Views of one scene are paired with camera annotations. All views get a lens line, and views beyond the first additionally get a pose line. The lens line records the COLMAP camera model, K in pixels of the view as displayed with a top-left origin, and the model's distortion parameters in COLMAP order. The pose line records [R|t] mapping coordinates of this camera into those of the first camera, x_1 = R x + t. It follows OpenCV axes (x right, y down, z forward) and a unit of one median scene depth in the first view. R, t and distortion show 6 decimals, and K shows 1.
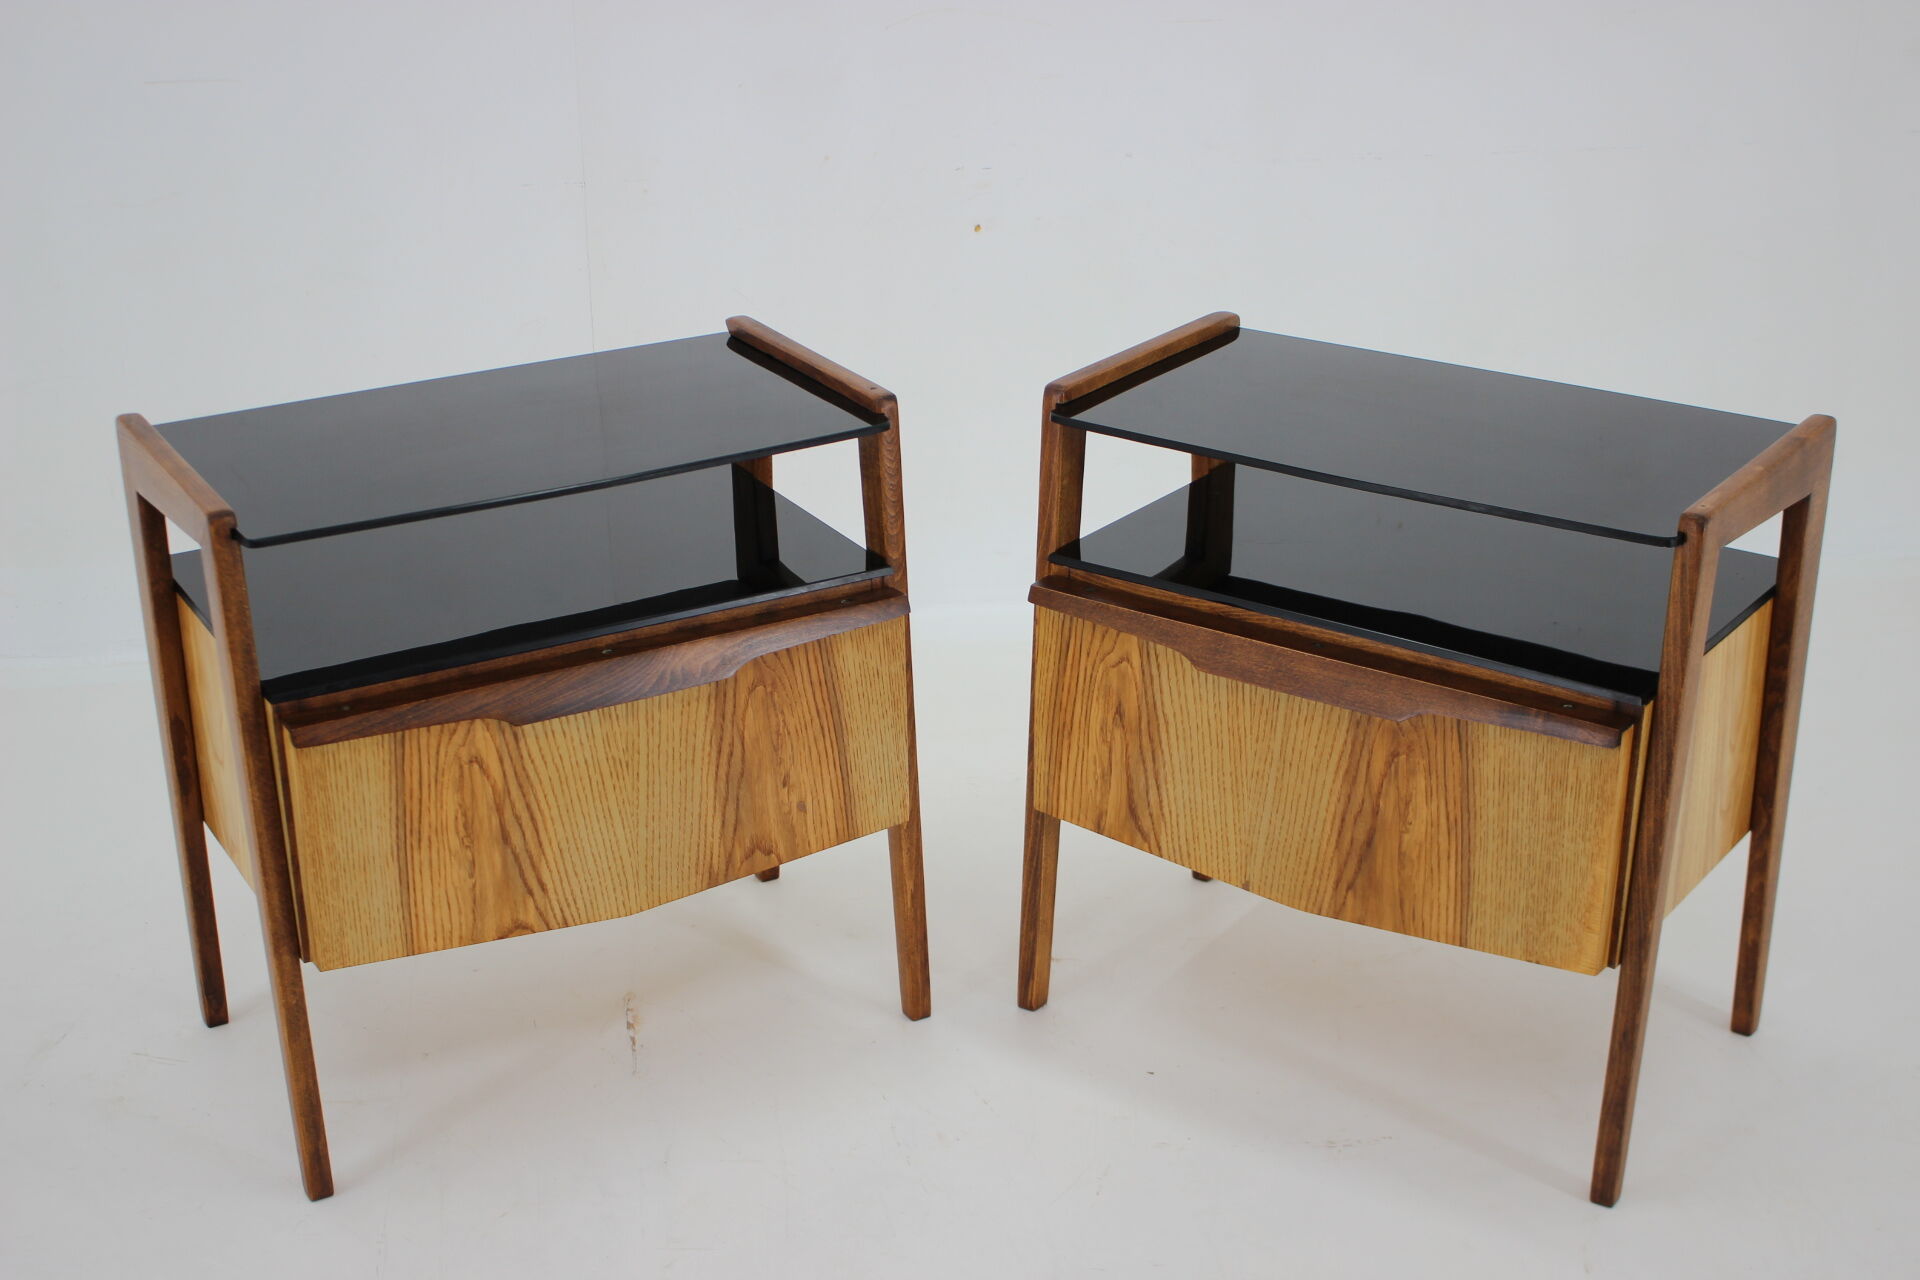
lens RADIAL K [[2685.6, 0, 955.4], [0, 2685.6, 635.1], [0, 0, 1]] dist [-0.040782, 0.000000]
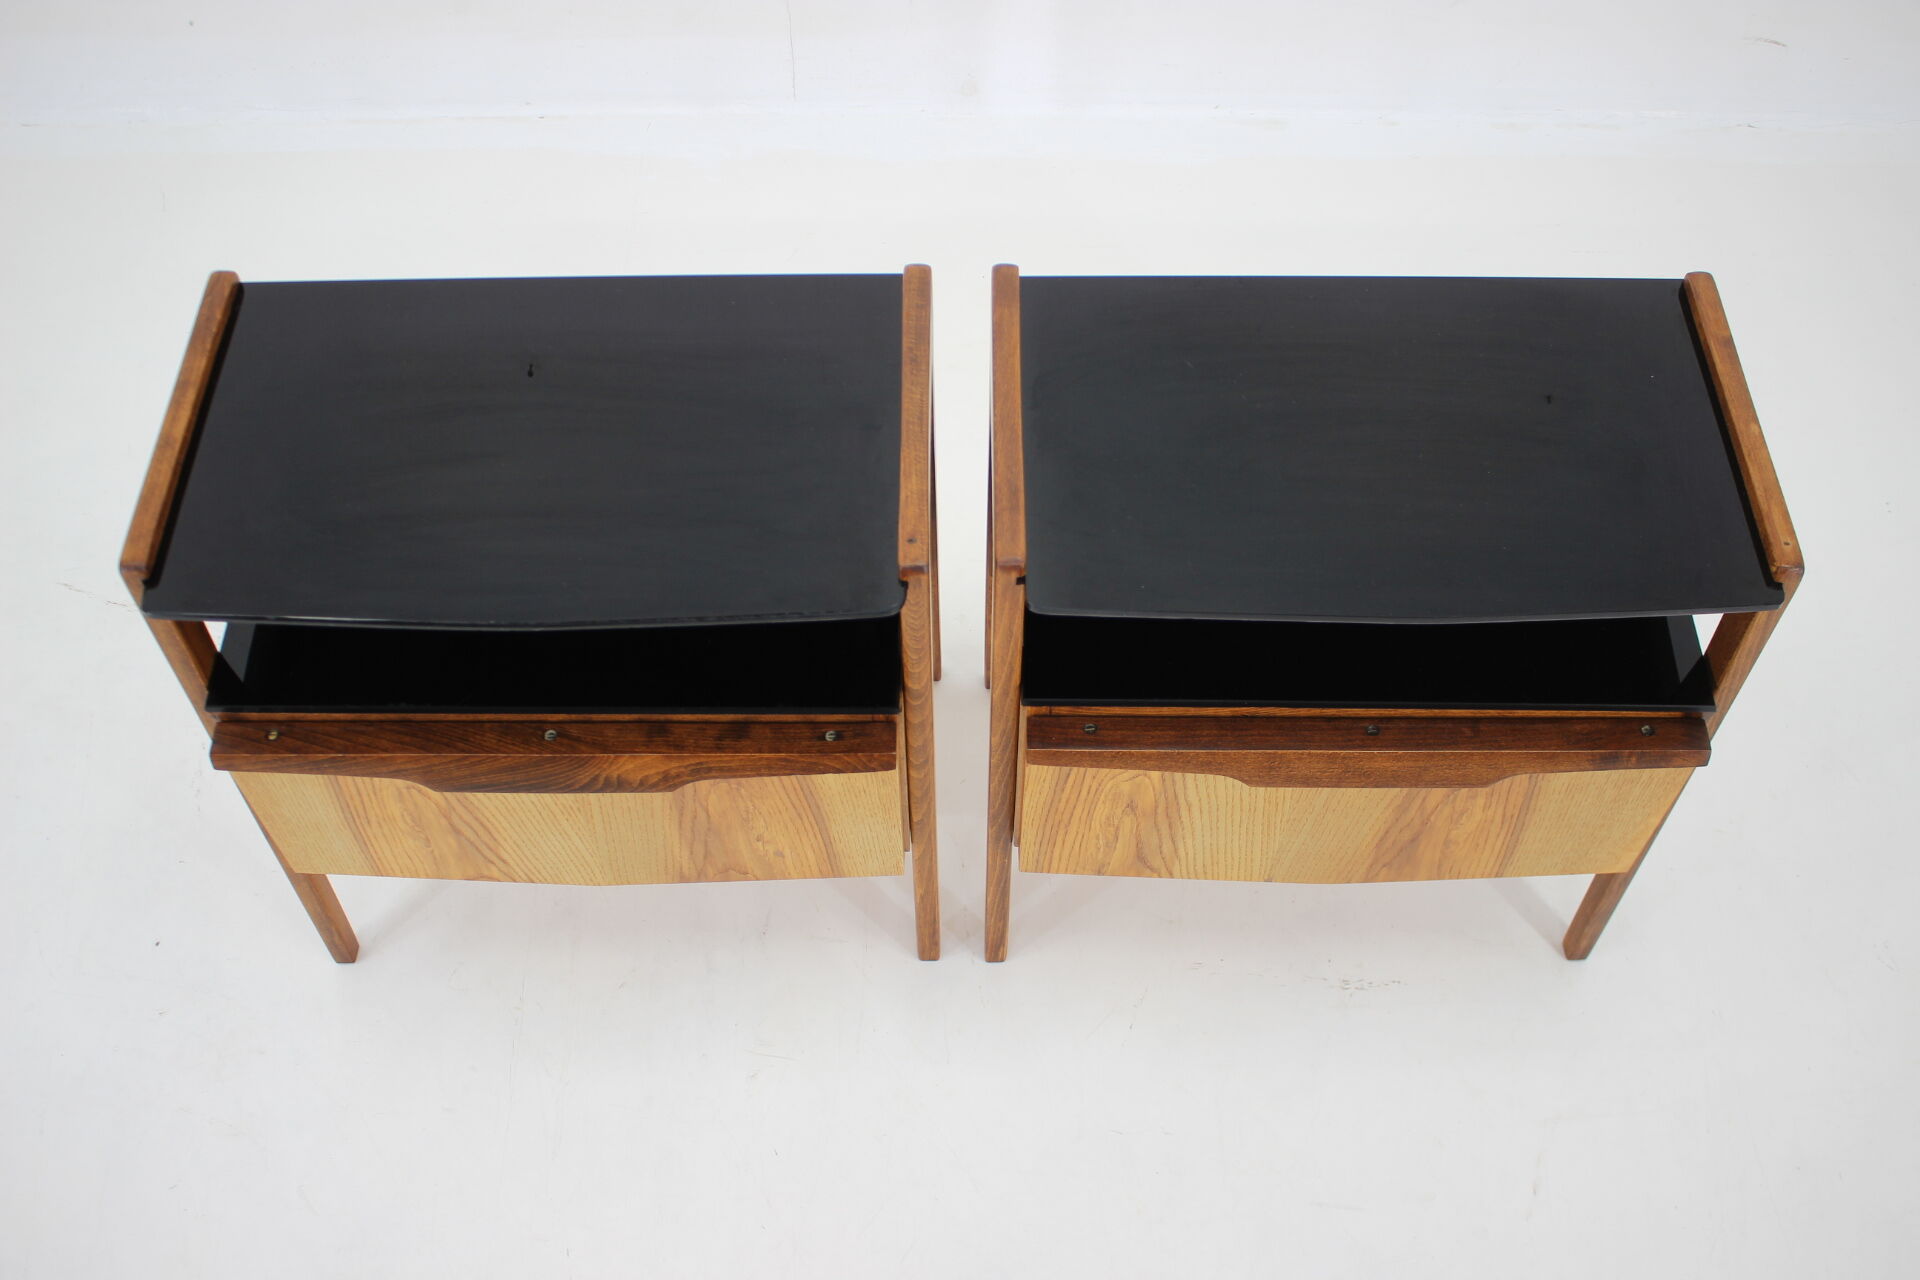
lens RADIAL K [[1870.2, 0, 954.6], [0, 1870.2, 678.7], [0, 0, 1]] dist [-0.096239, 0.000000]
pose [[0.818356, -0.477731, 0.319478, -0.186056], [0.213831, 0.769086, 0.602314, -0.433086], [-0.533451, -0.424593, 0.731540, 0.593842]]
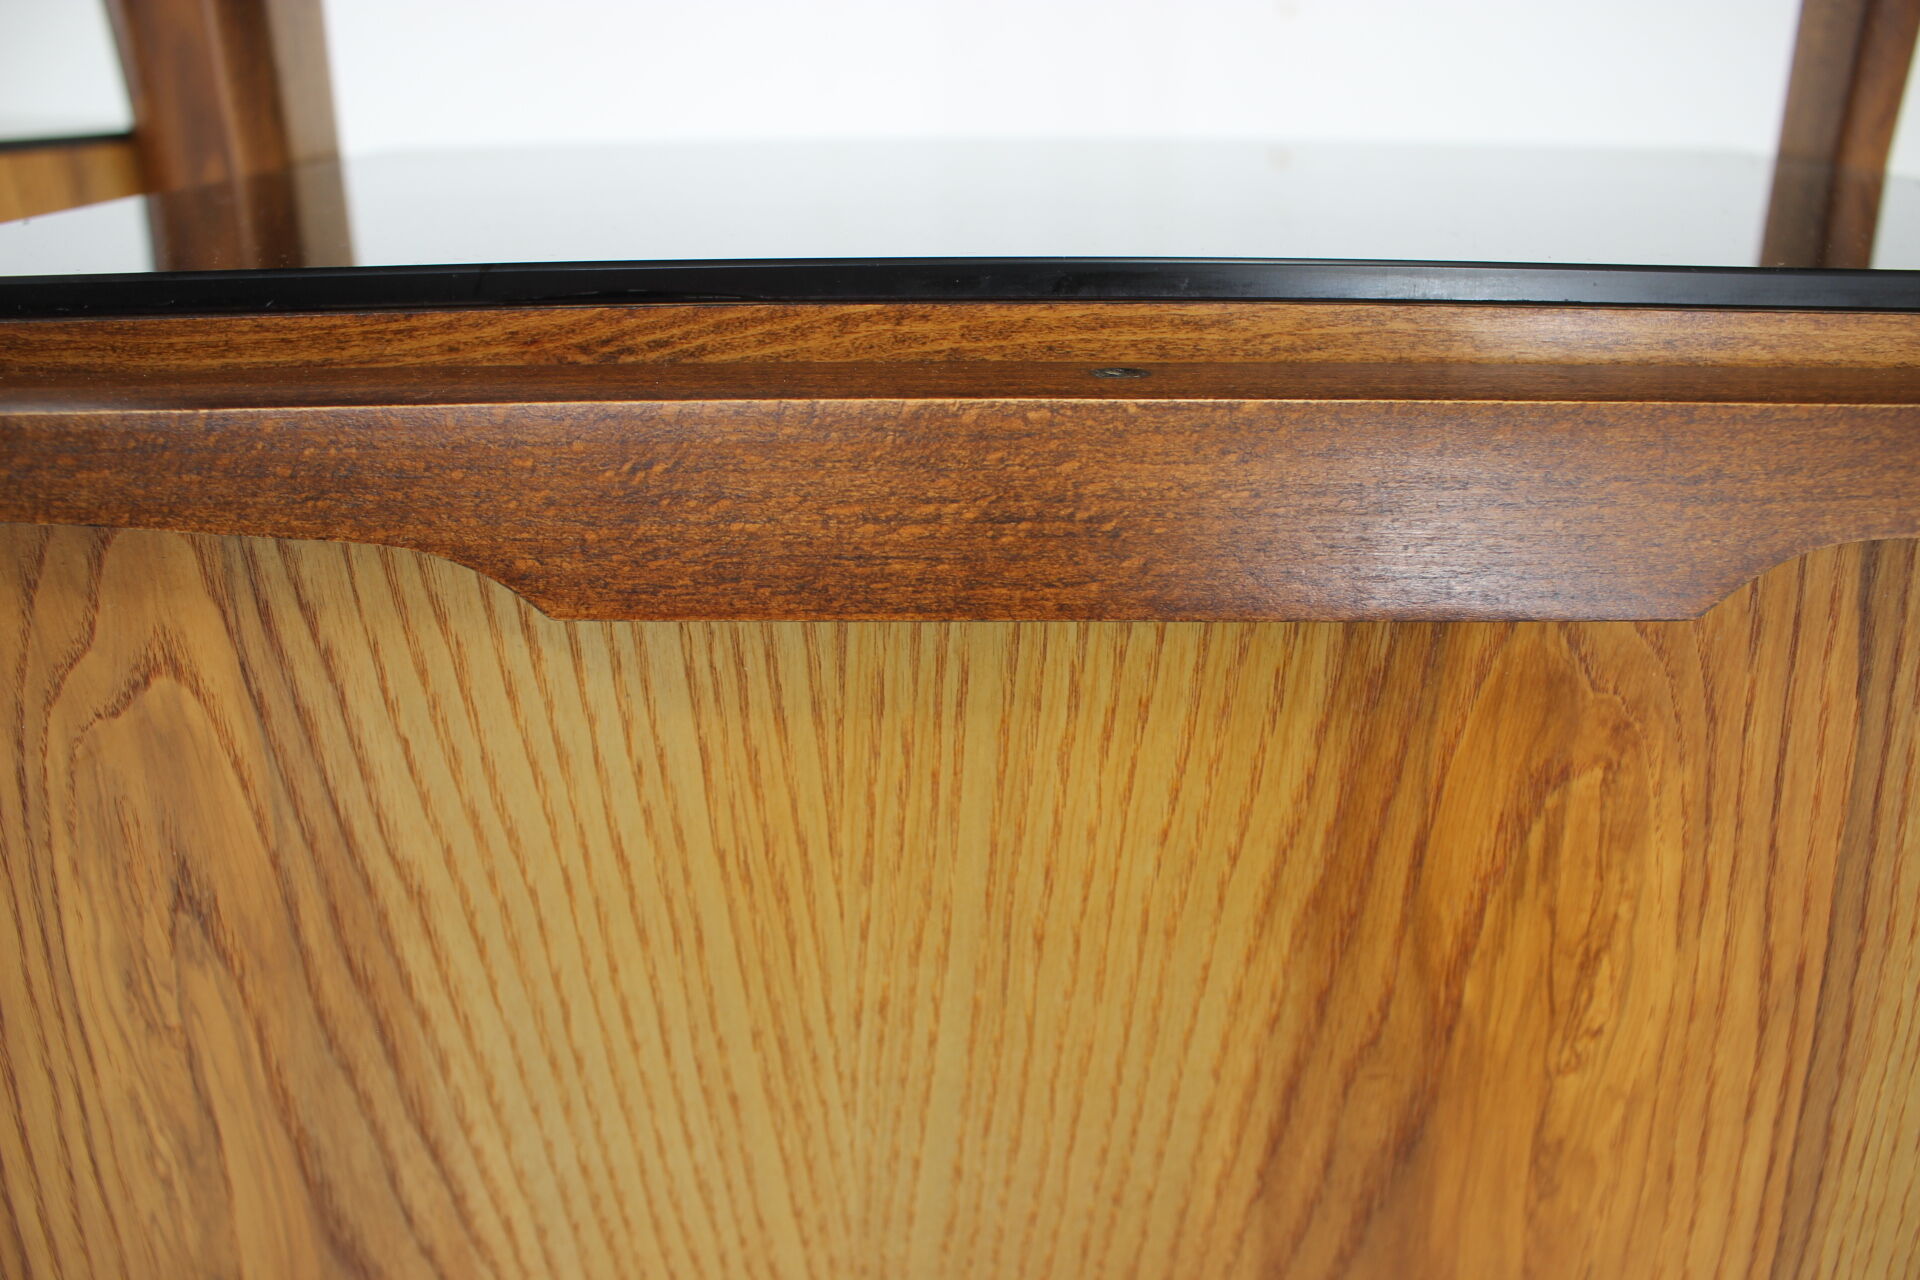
lens RADIAL K [[1553.1, 0, 966.4], [0, 1553.1, 642.5], [0, 0, 1]] dist [-0.152310, 0.101543]
pose [[0.829185, -0.213277, 0.516687, 0.056904], [0.216569, 0.974728, 0.054793, 0.015049], [-0.515315, 0.066465, 0.854419, 0.889834]]
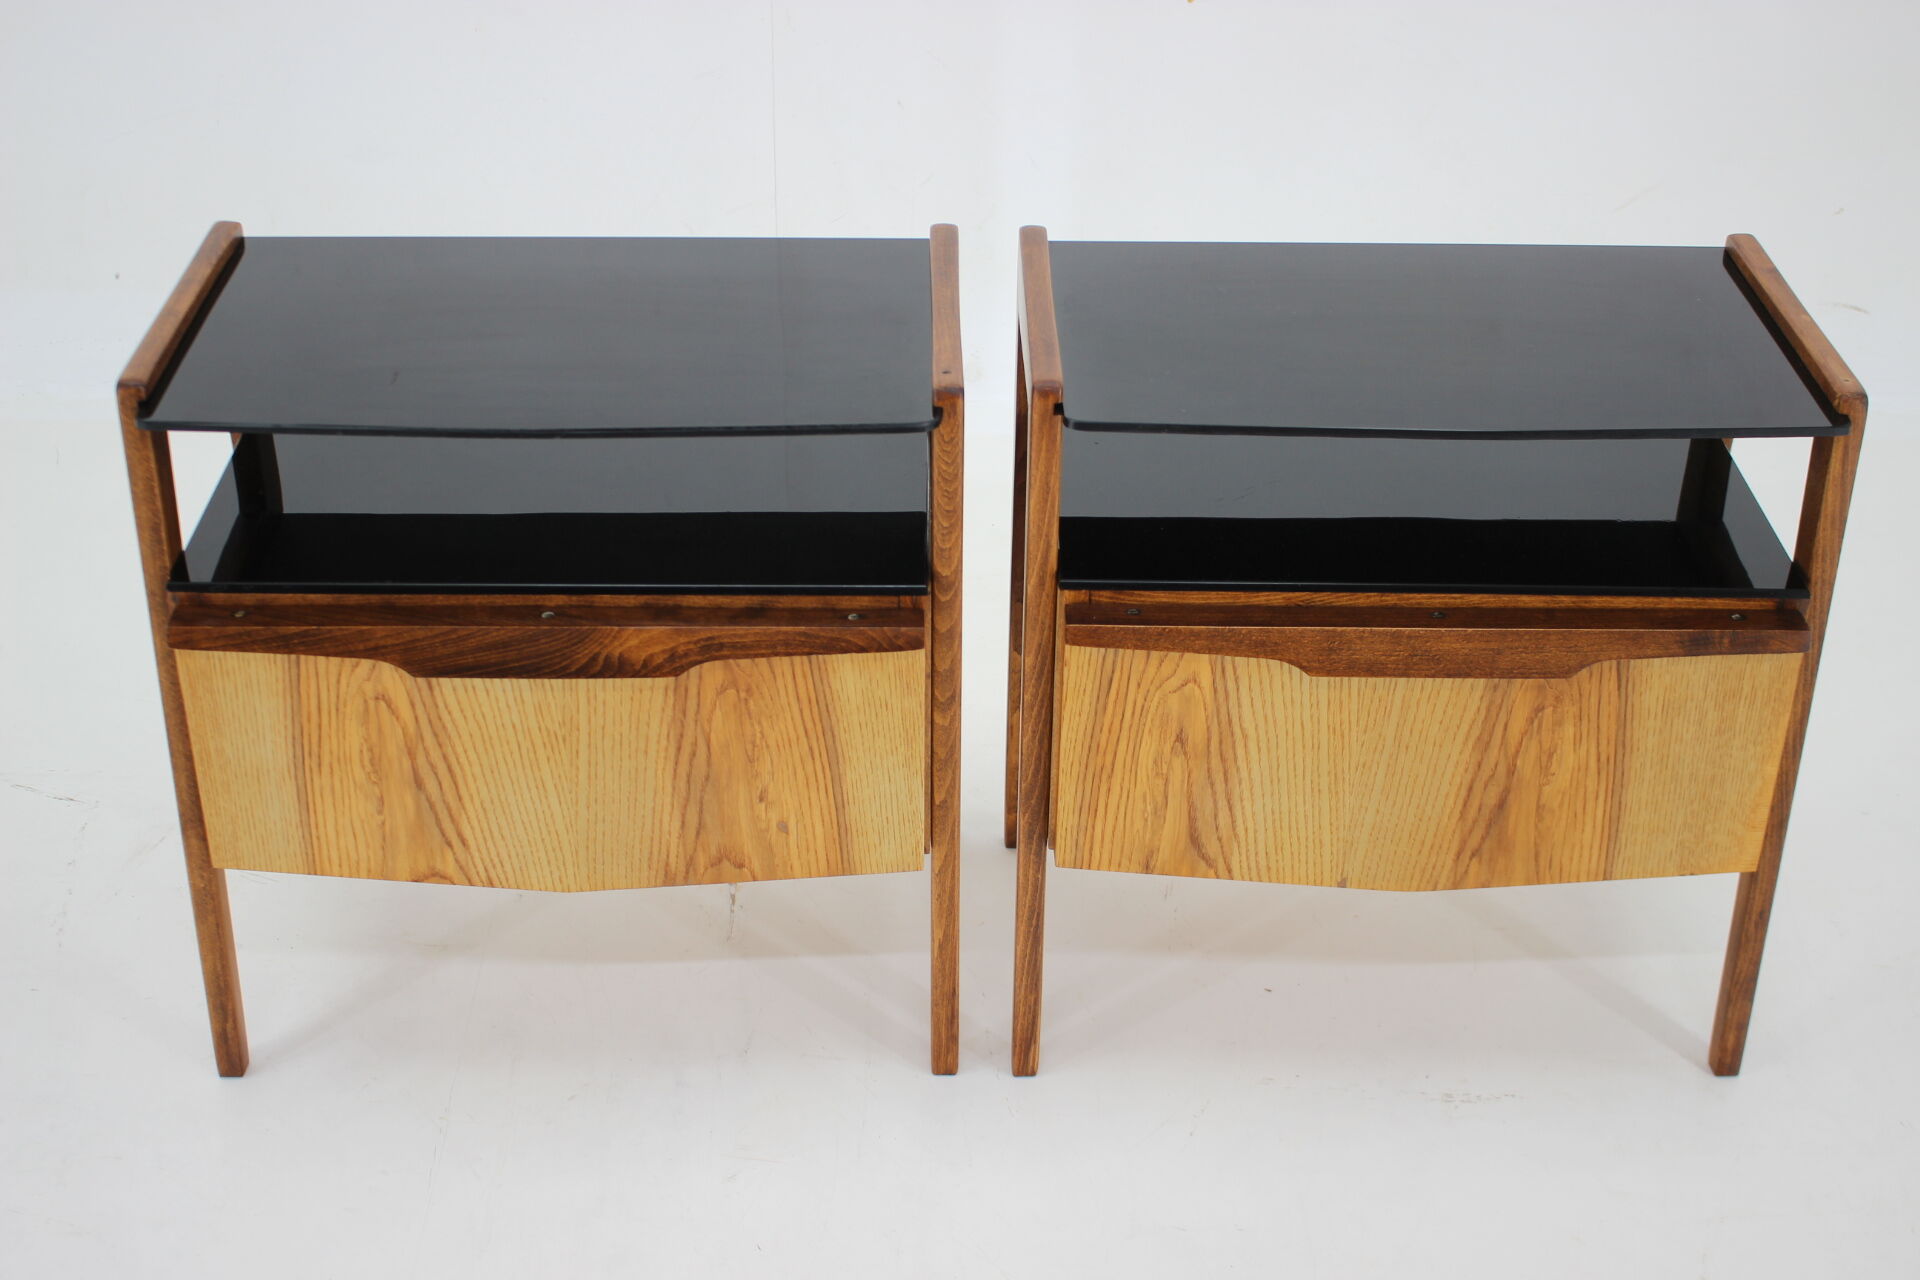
lens RADIAL K [[2635.2, 0, 956.1], [0, 2635.2, 654.8], [0, 0, 1]] dist [-0.039560, 0.000000]
pose [[0.810684, -0.288507, 0.509466, -0.432015], [0.203668, 0.954780, 0.216600, -0.200412], [-0.548918, -0.071832, 0.832784, 0.358811]]
